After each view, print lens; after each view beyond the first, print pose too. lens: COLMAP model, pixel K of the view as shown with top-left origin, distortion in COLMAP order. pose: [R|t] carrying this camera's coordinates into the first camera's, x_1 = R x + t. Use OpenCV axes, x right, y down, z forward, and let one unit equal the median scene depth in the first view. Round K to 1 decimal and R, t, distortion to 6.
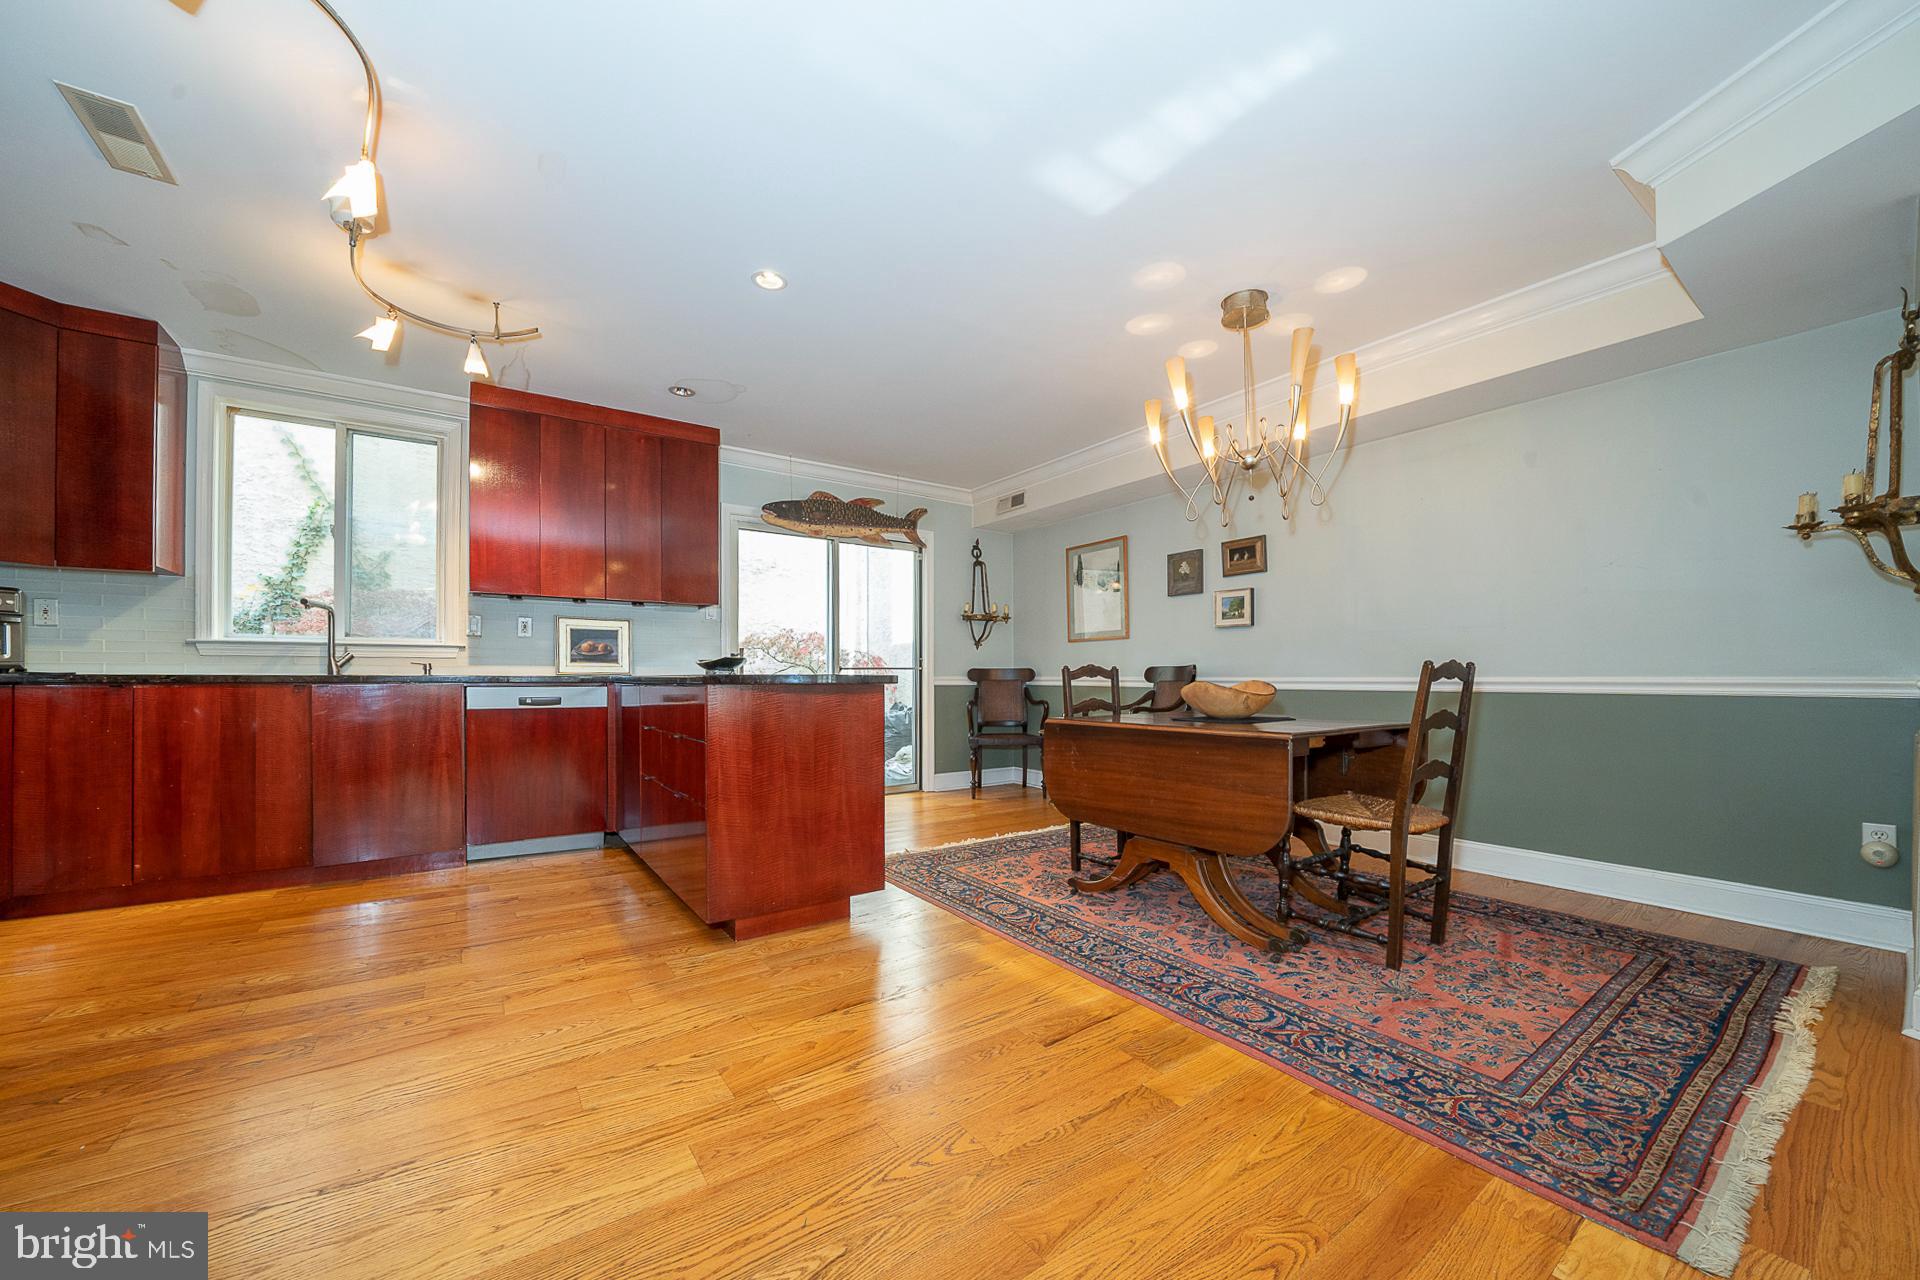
lens RADIAL K [[671.7, 0, 956.3], [0, 671.7, 664.6], [0, 0, 1]] dist [-0.027811, 0.003326]
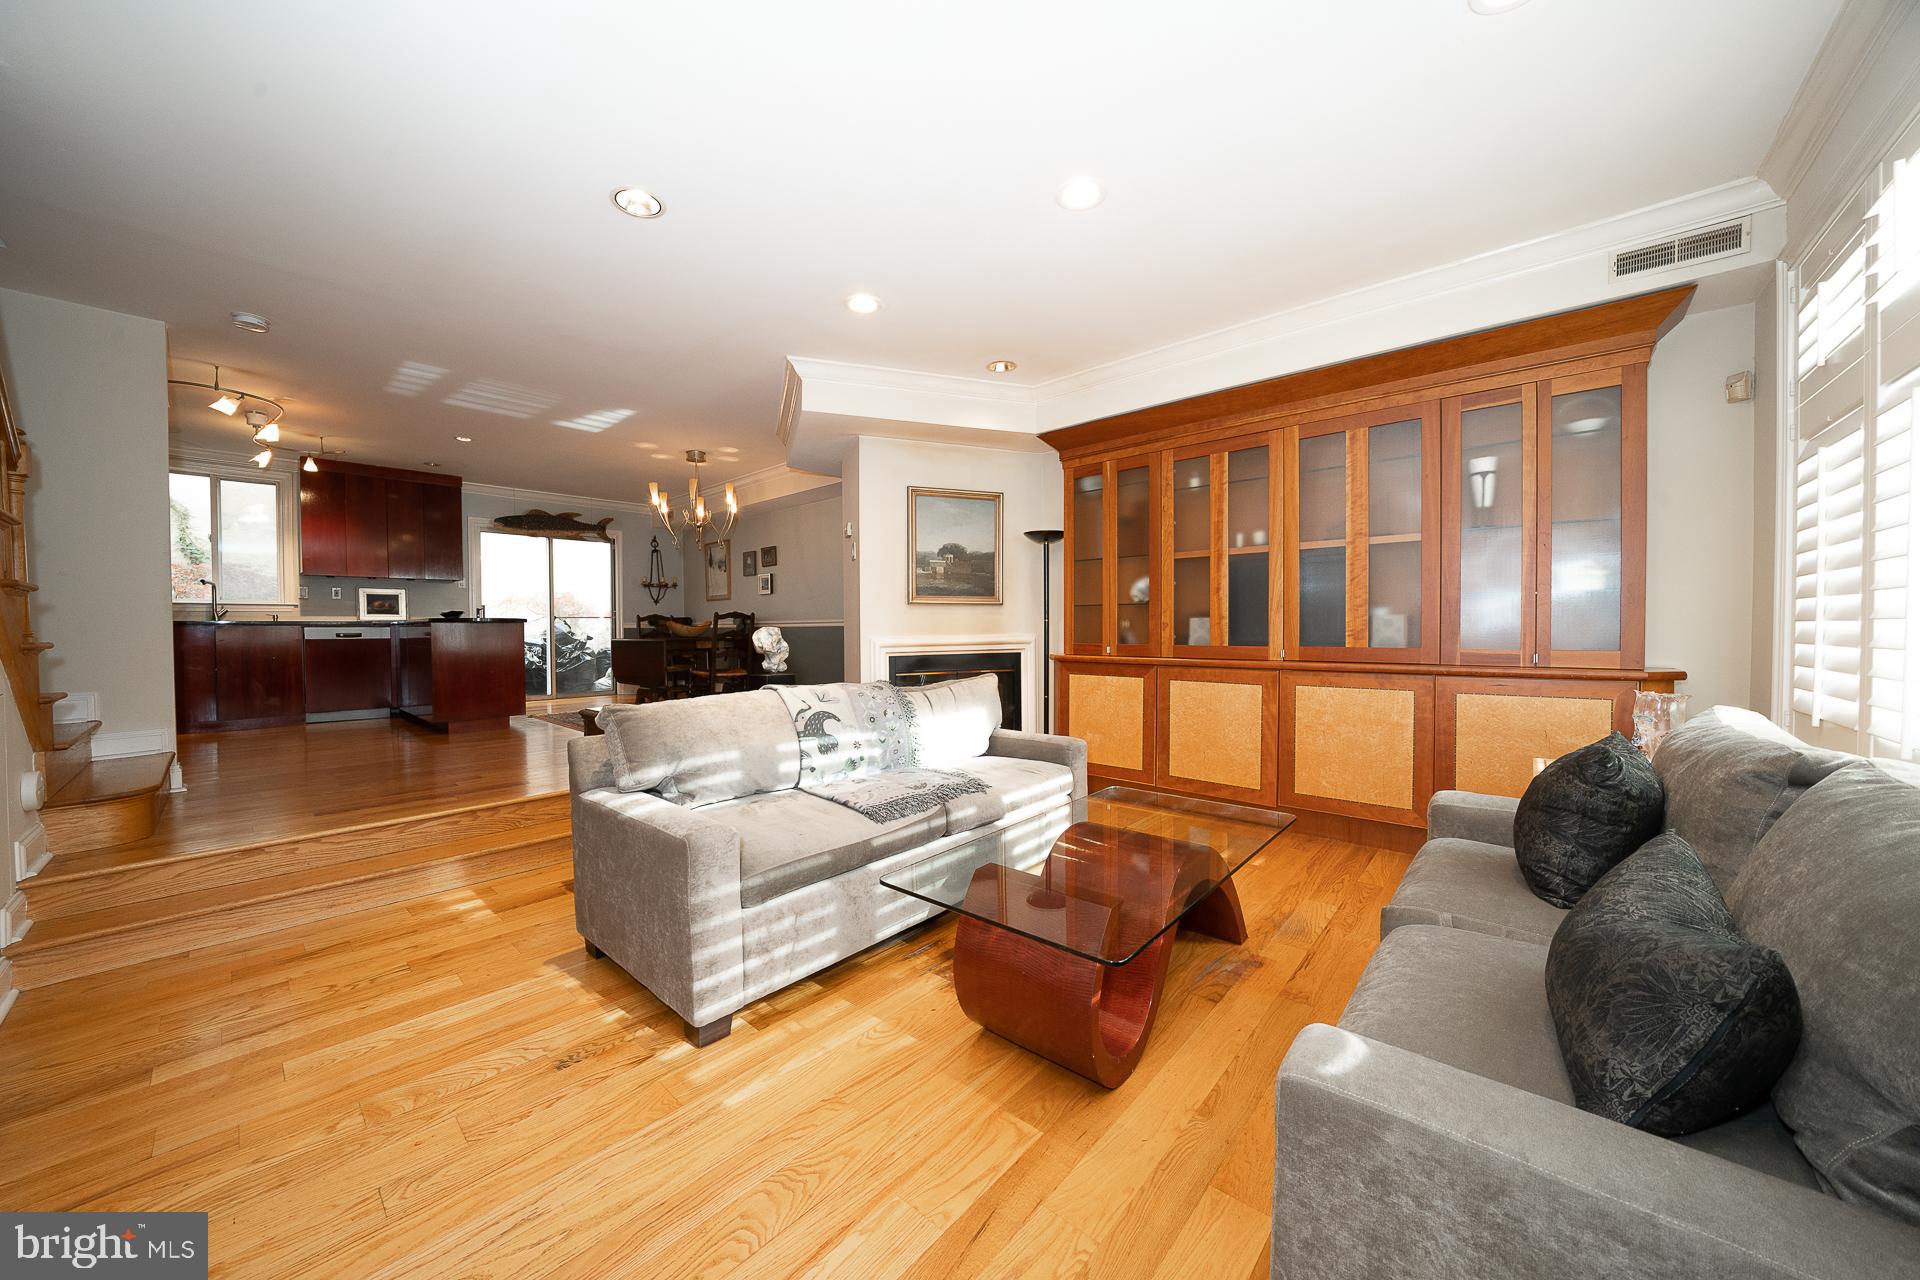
lens RADIAL K [[671.7, 0, 959.8], [0, 671.7, 639.1], [0, 0, 1]] dist [-0.027811, 0.003326]
pose [[0.974611, -0.011893, 0.223589, 0.613972], [0.004708, 0.999456, 0.032641, 0.016248], [-0.223856, -0.030759, 0.974137, -1.151167]]
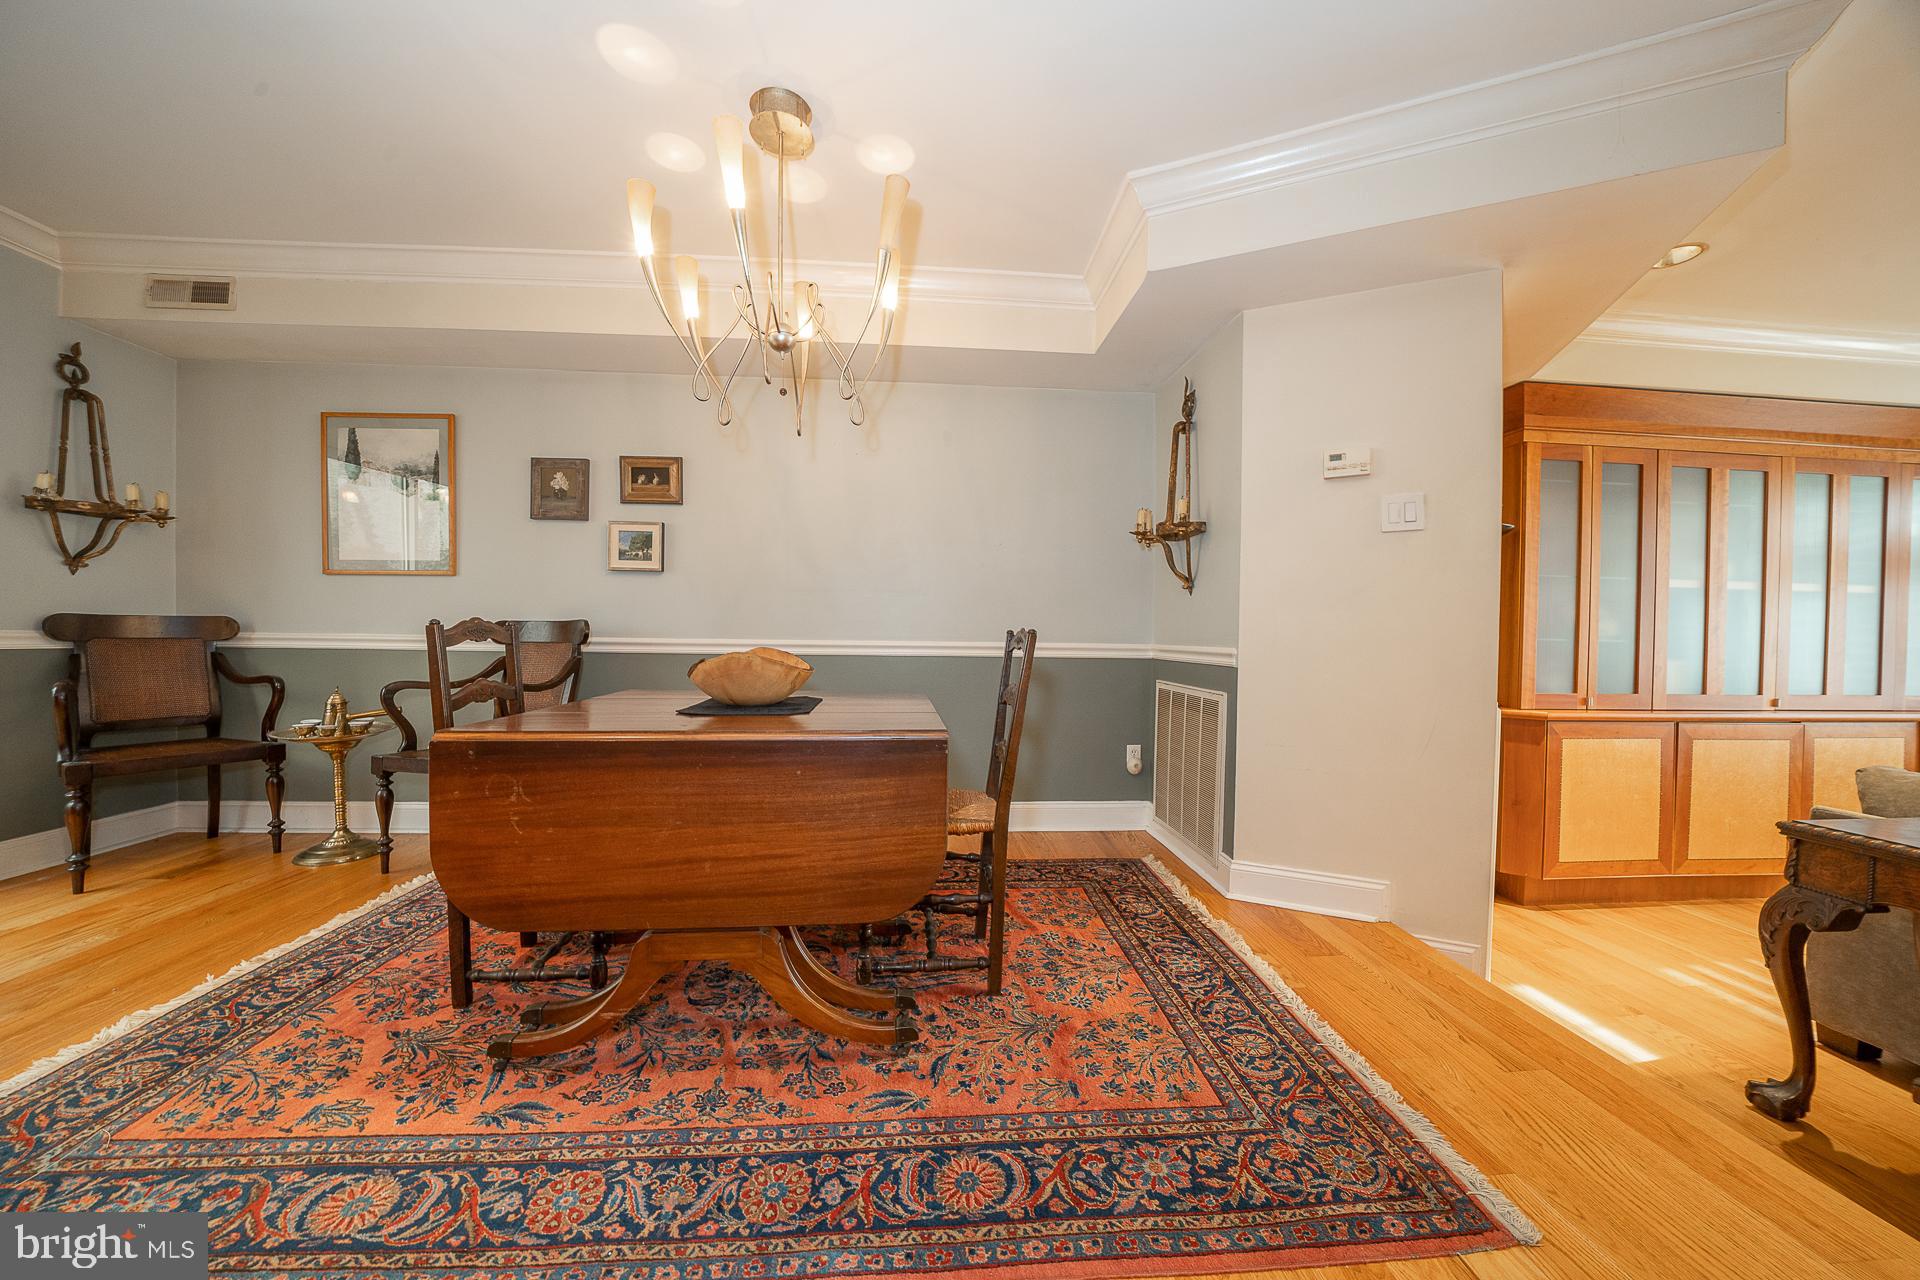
lens RADIAL K [[671.7, 0, 920.4], [0, 671.7, 639.2], [0, 0, 1]] dist [-0.027811, 0.003326]
pose [[0.528515, 0.000691, 0.848923, -0.065013], [-0.029233, 0.999421, 0.017387, -0.002252], [-0.848420, -0.034006, 0.528230, 0.381451]]
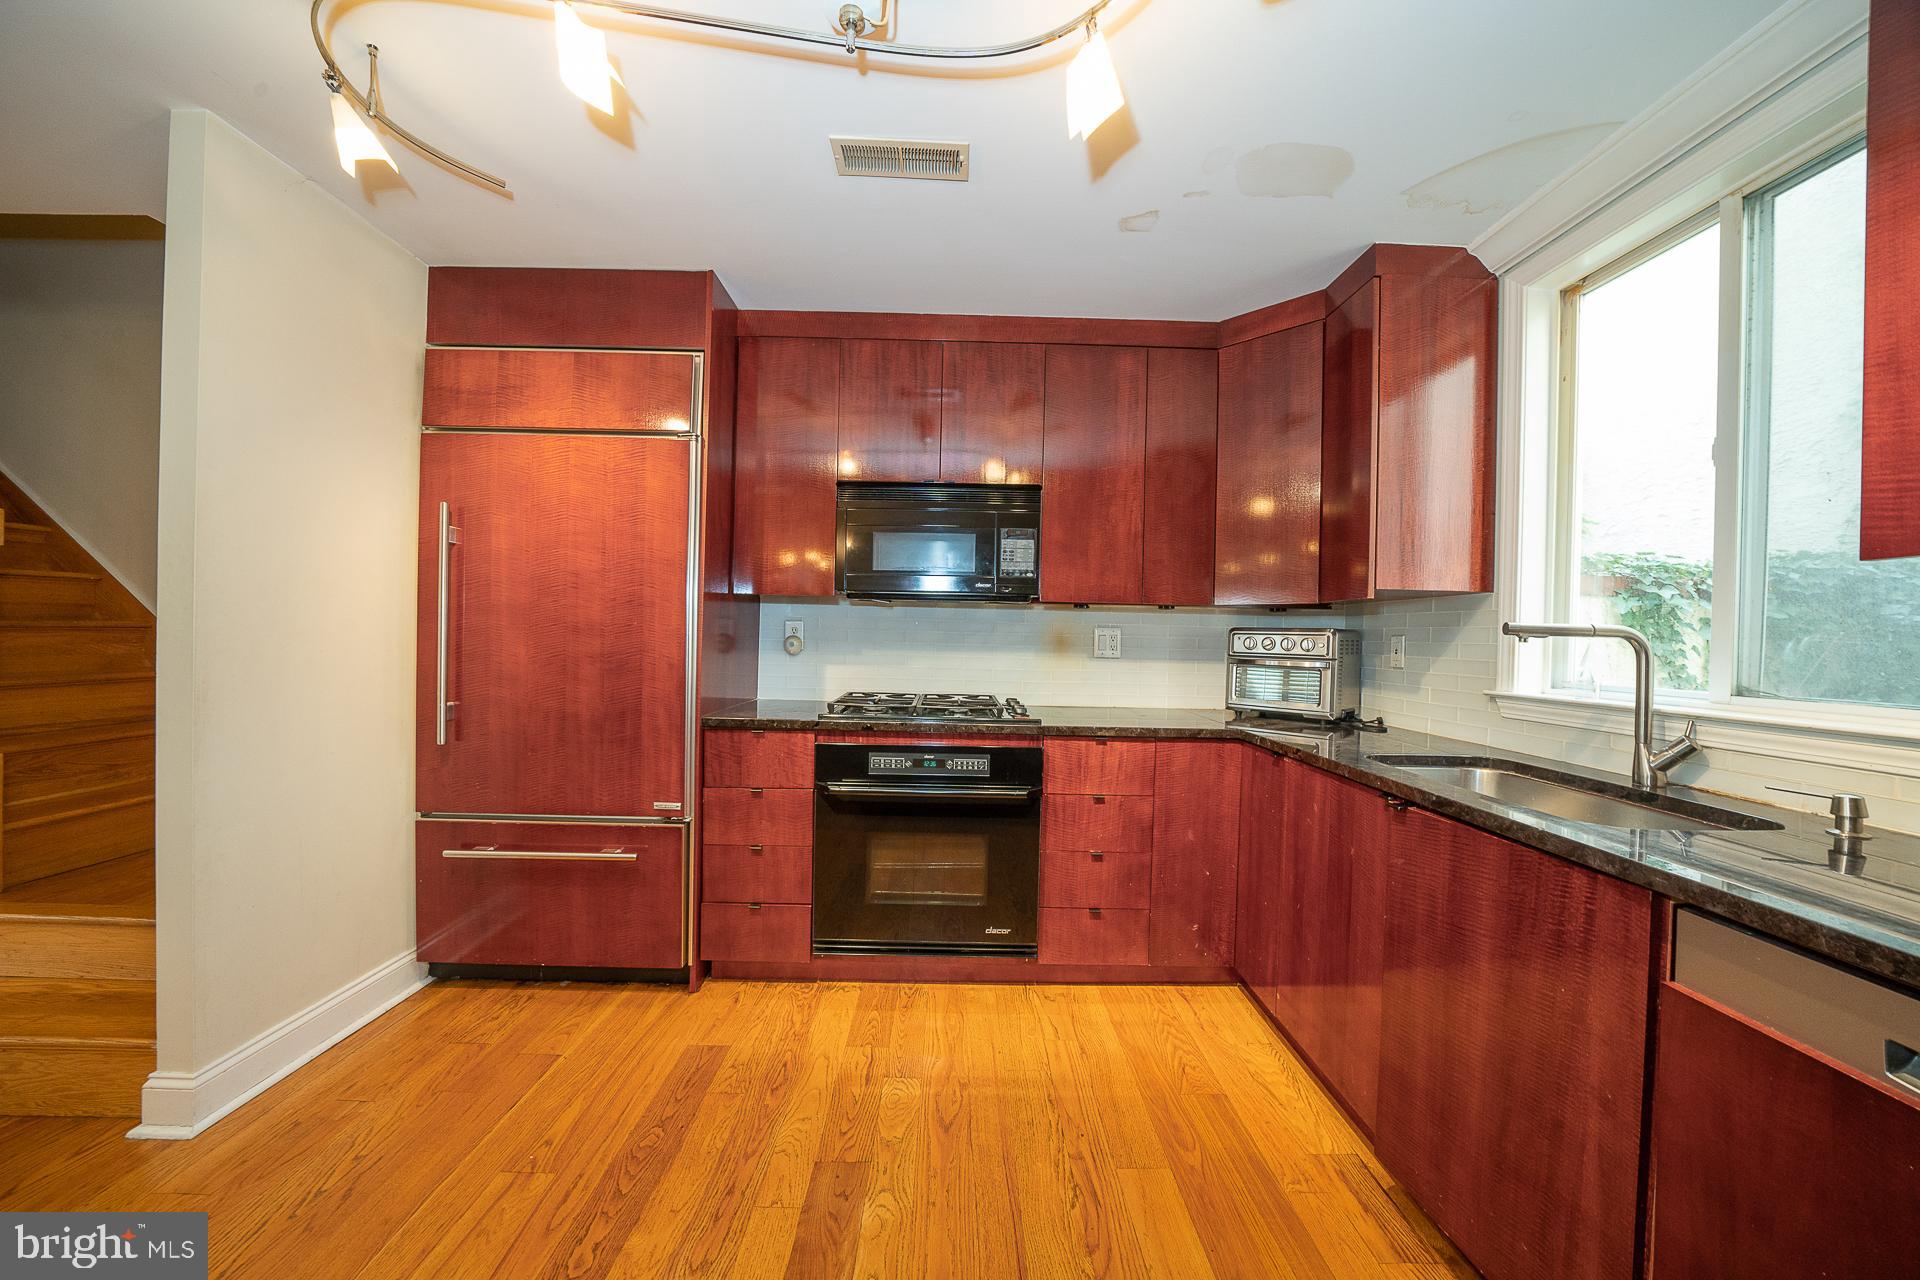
lens RADIAL K [[671.7, 0, 942.7], [0, 671.7, 644.2], [0, 0, 1]] dist [-0.027811, 0.003326]
pose [[-0.560495, -0.002447, -0.828154, -0.315796], [-0.004280, 0.999991, -0.000058, -0.076807], [0.828147, 0.003512, -0.560500, 0.853555]]
